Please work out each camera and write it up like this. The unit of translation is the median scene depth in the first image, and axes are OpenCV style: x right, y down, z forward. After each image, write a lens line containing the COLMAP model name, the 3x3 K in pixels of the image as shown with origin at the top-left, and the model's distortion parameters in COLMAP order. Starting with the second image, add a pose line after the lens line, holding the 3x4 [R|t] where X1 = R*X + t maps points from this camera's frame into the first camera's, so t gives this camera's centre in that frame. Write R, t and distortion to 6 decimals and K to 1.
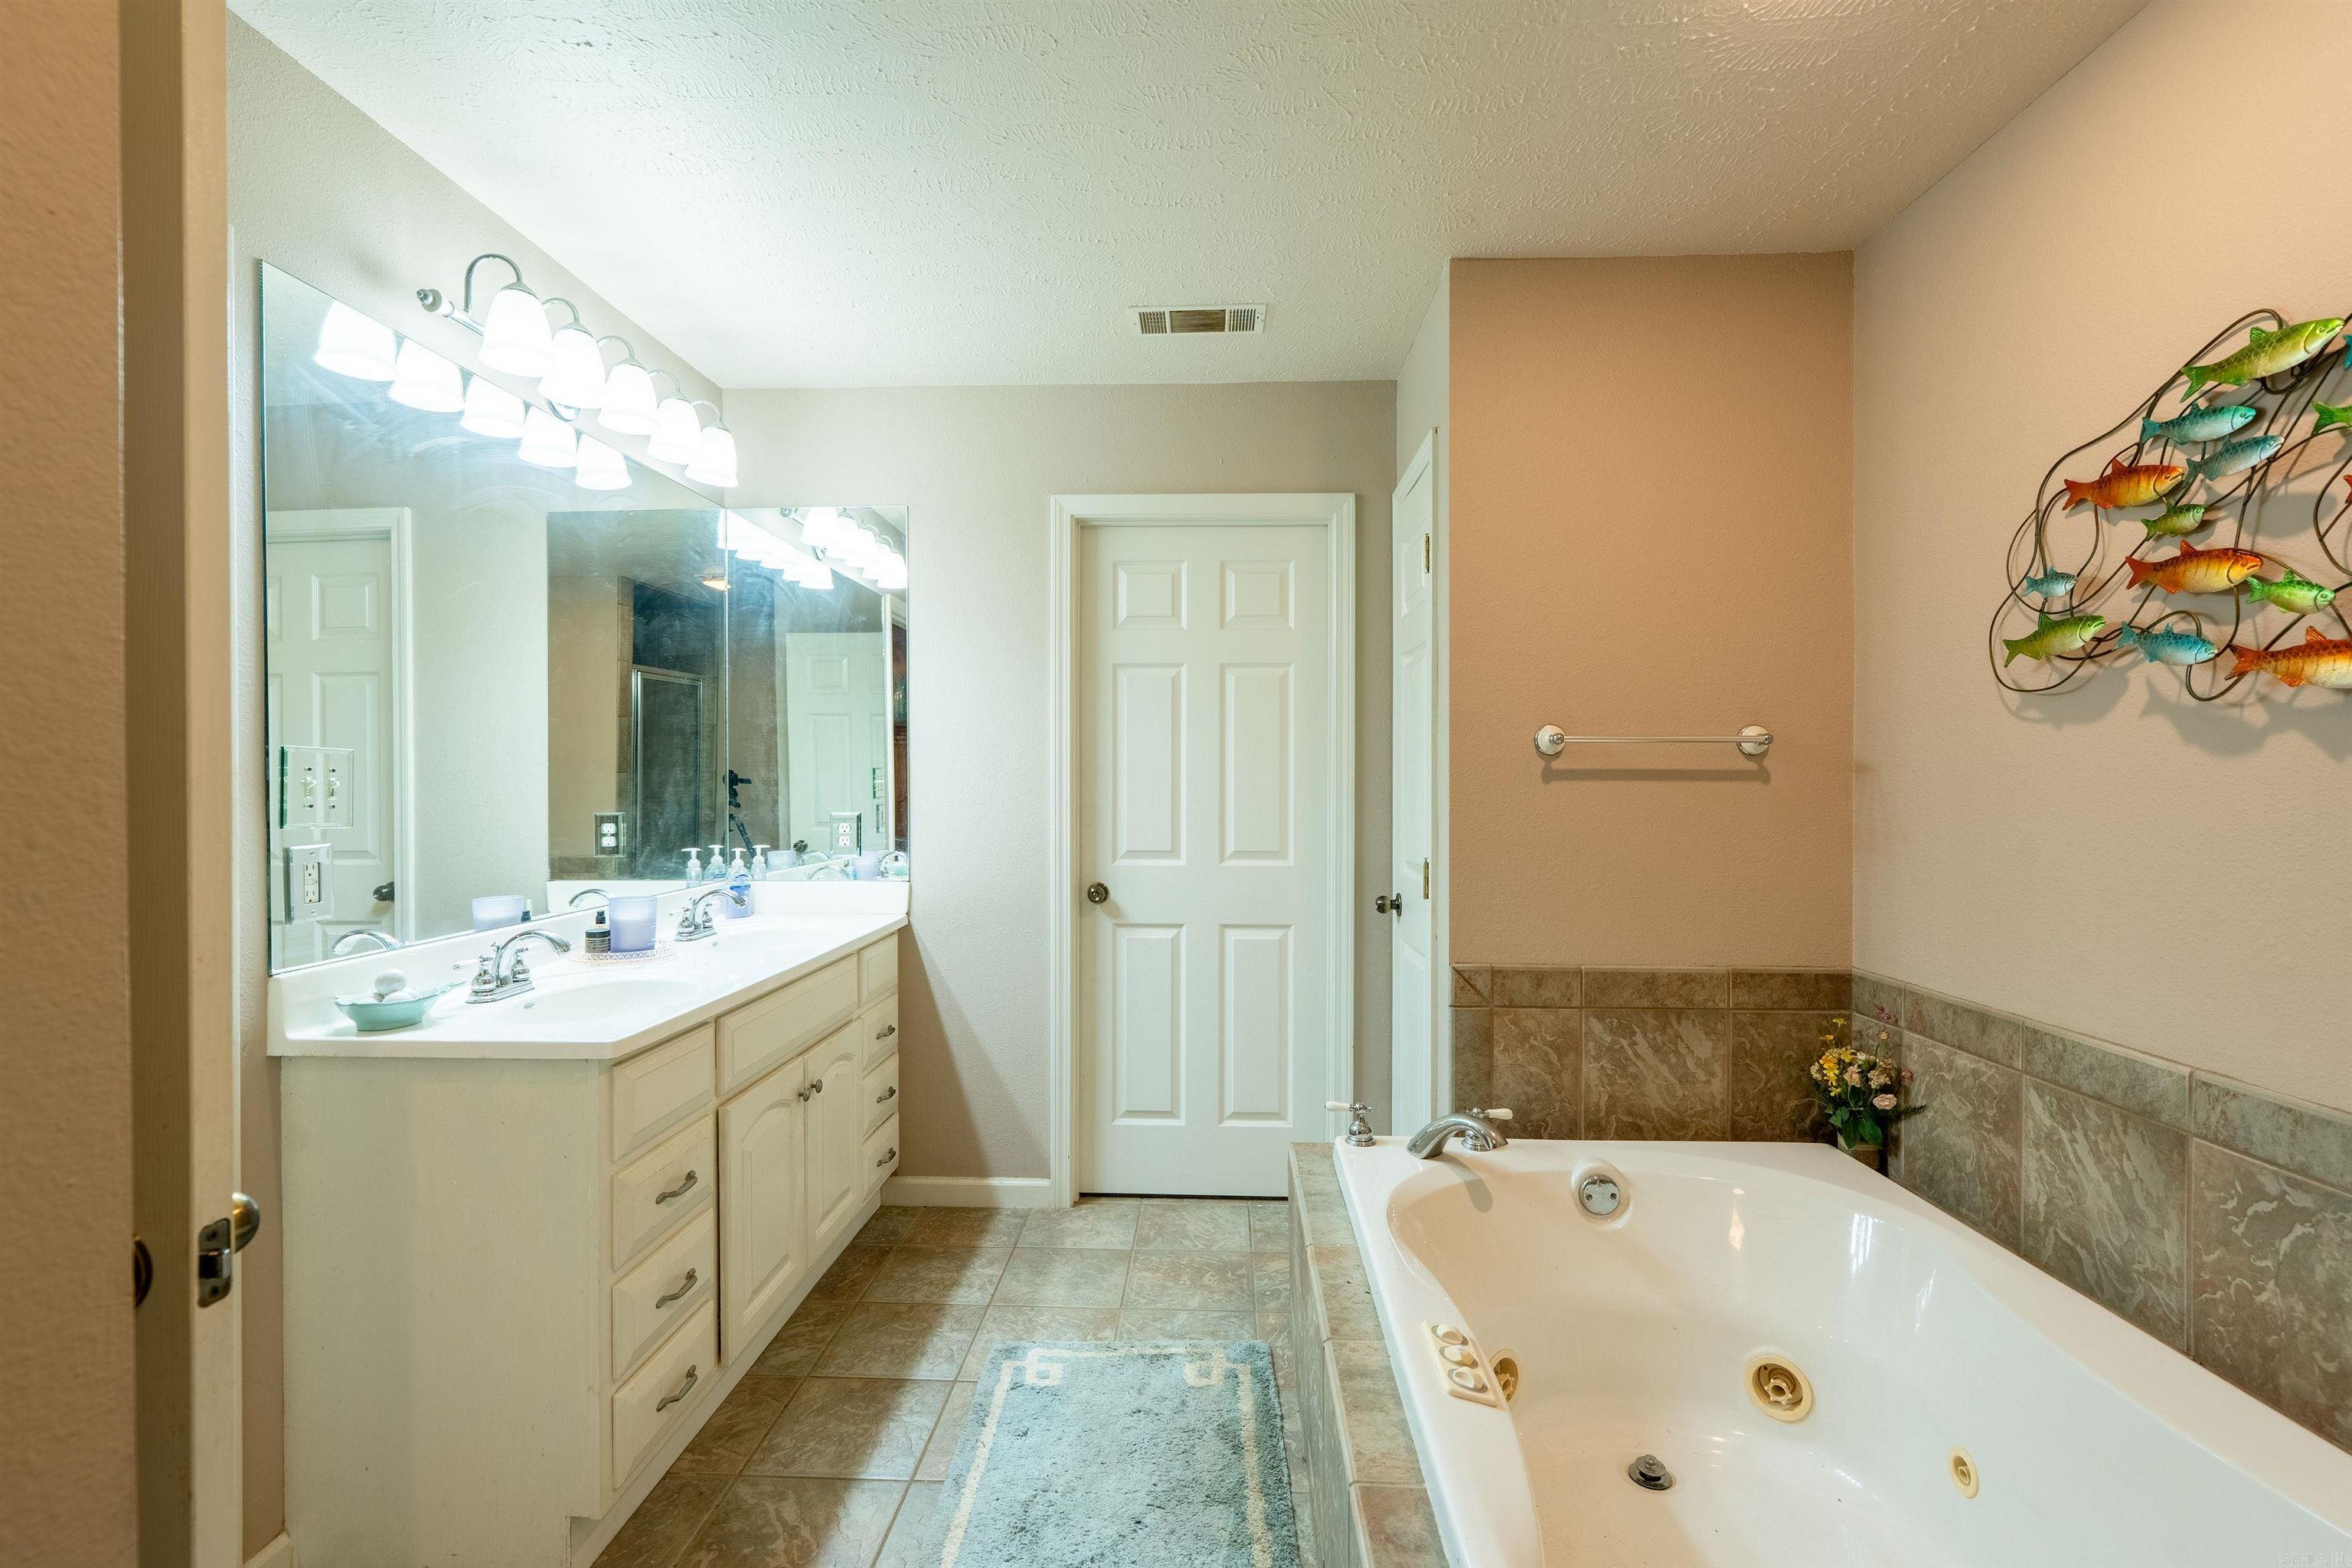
lens RADIAL K [[1053.9, 0, 1178.5], [0, 1053.9, 784.7], [0, 0, 1]] dist [-0.008595, 0.003876]
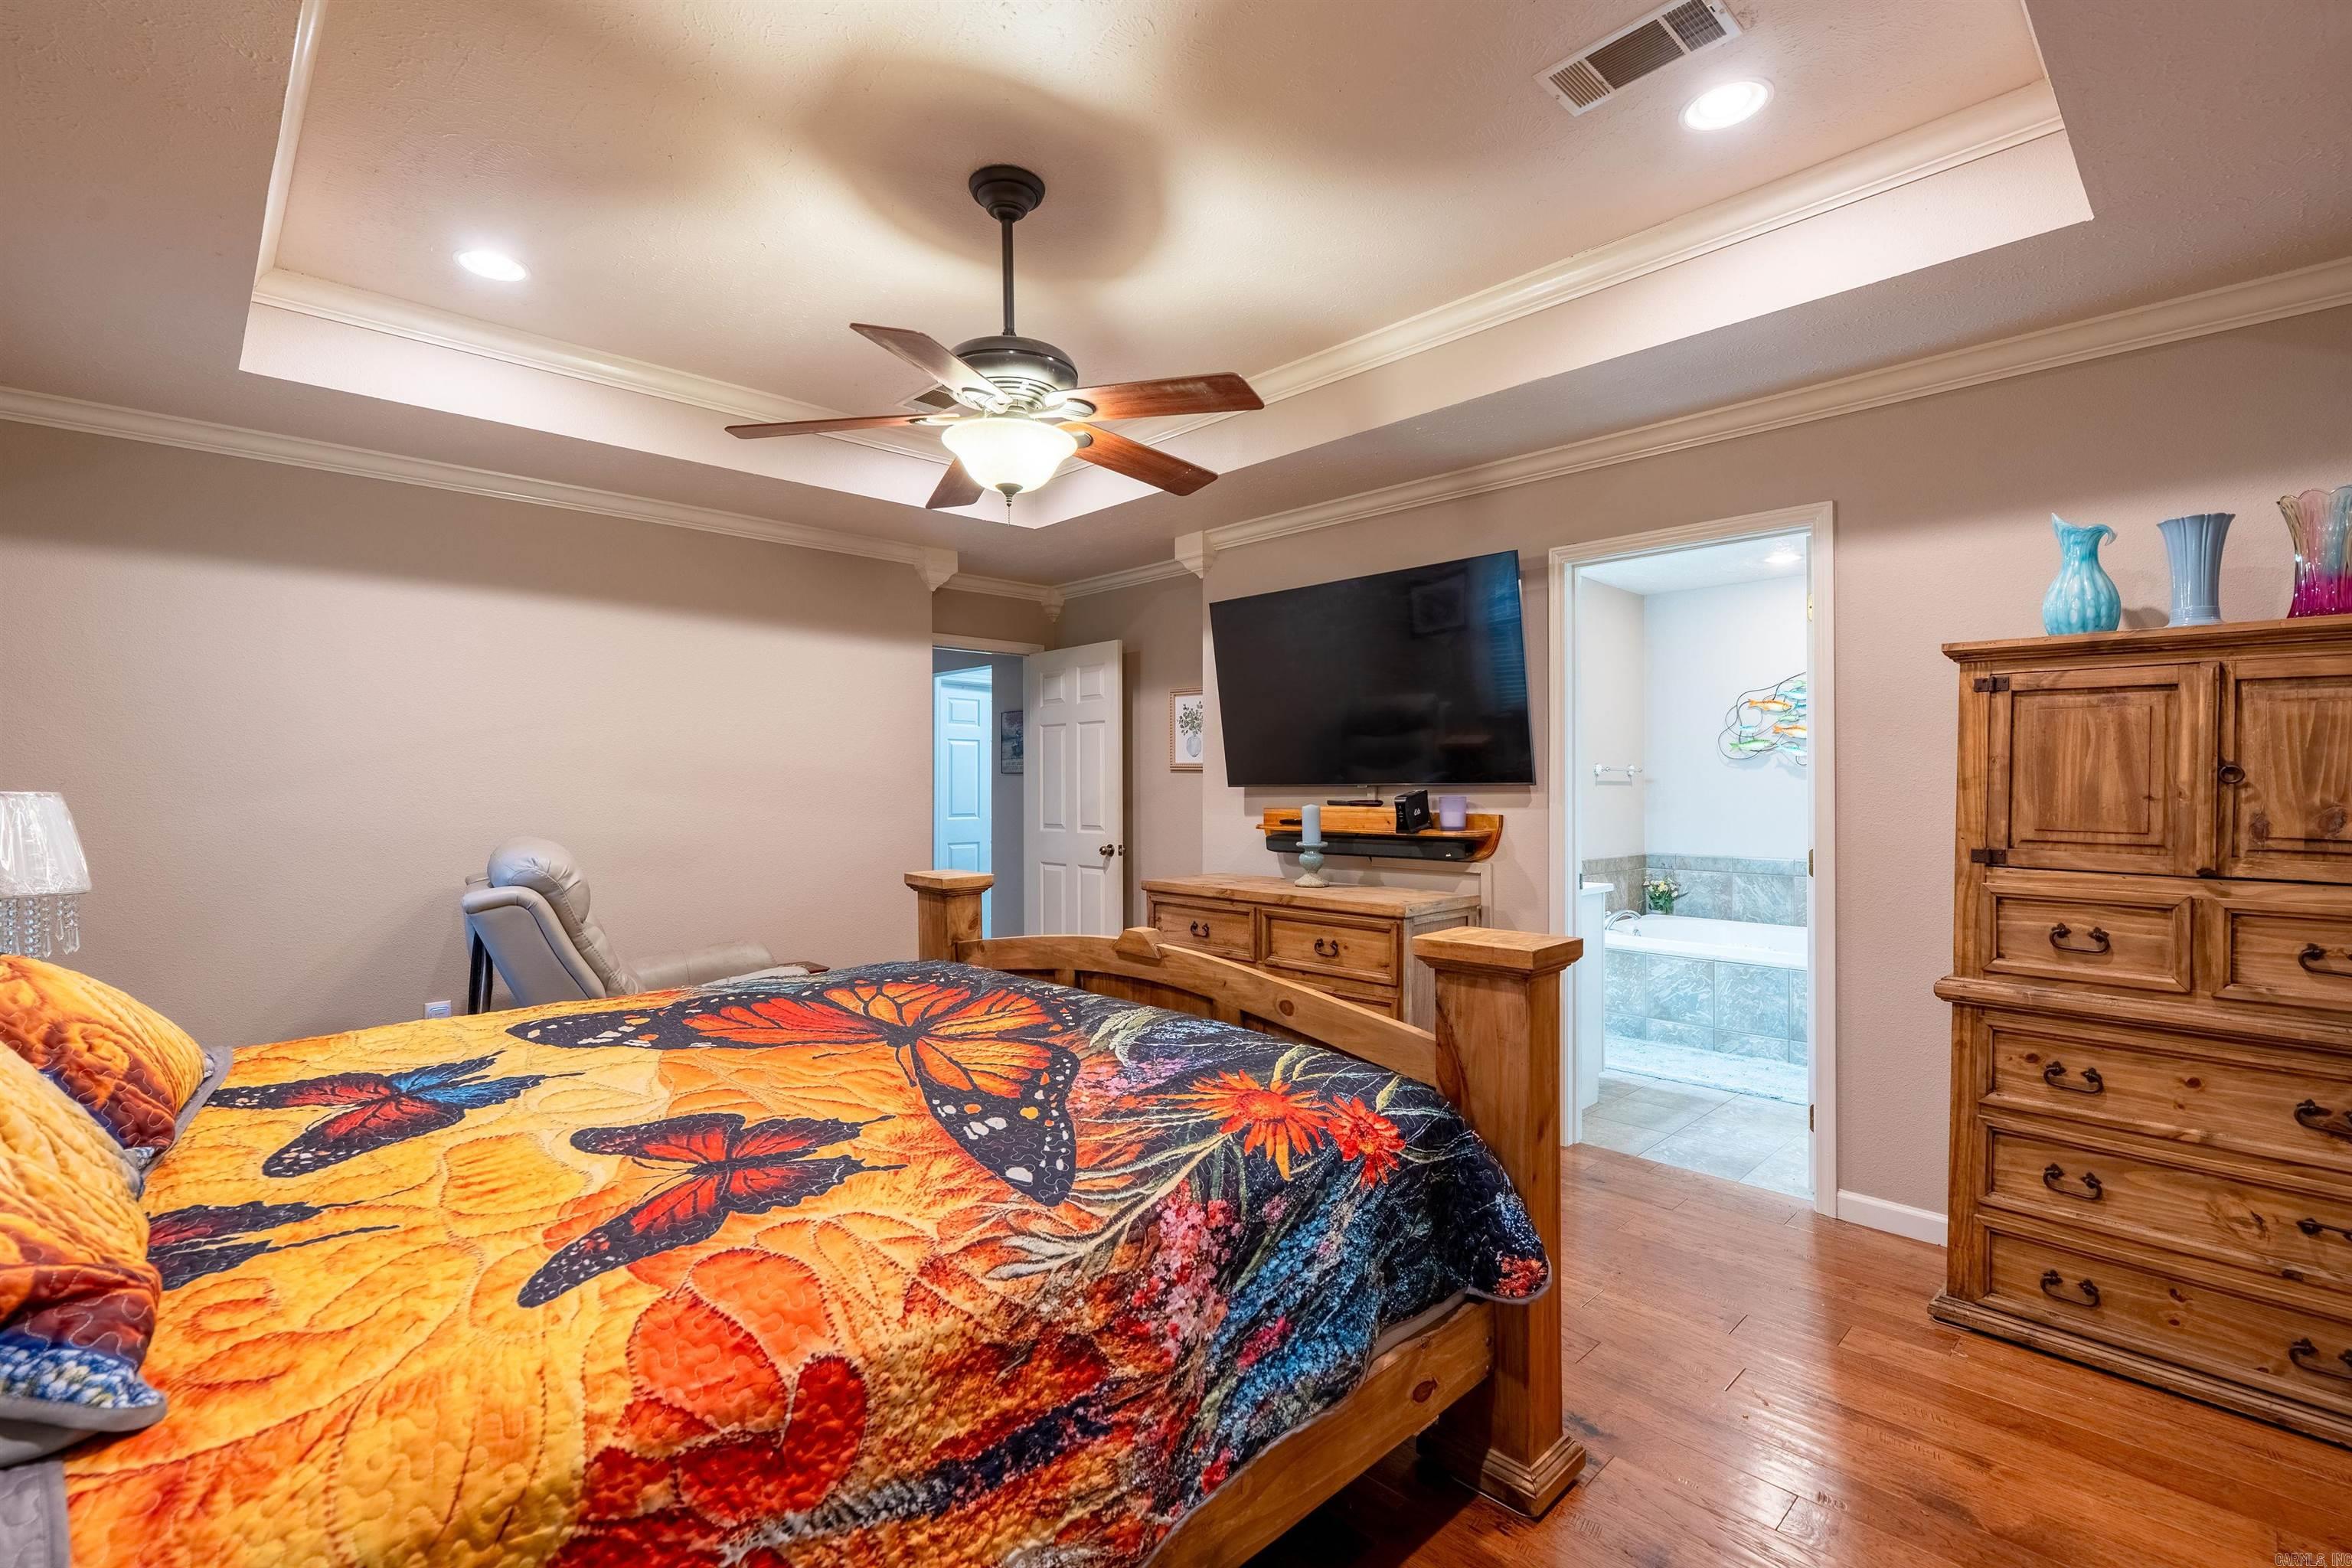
lens RADIAL K [[1053.9, 0, 1175.1], [0, 1053.9, 785.9], [0, 0, 1]] dist [-0.008595, 0.003876]
pose [[0.695749, -0.000435, 0.718285, -2.625929], [0.002041, 0.999997, -0.001371, -0.001563], [-0.718282, 0.002419, 0.695747, -0.052576]]
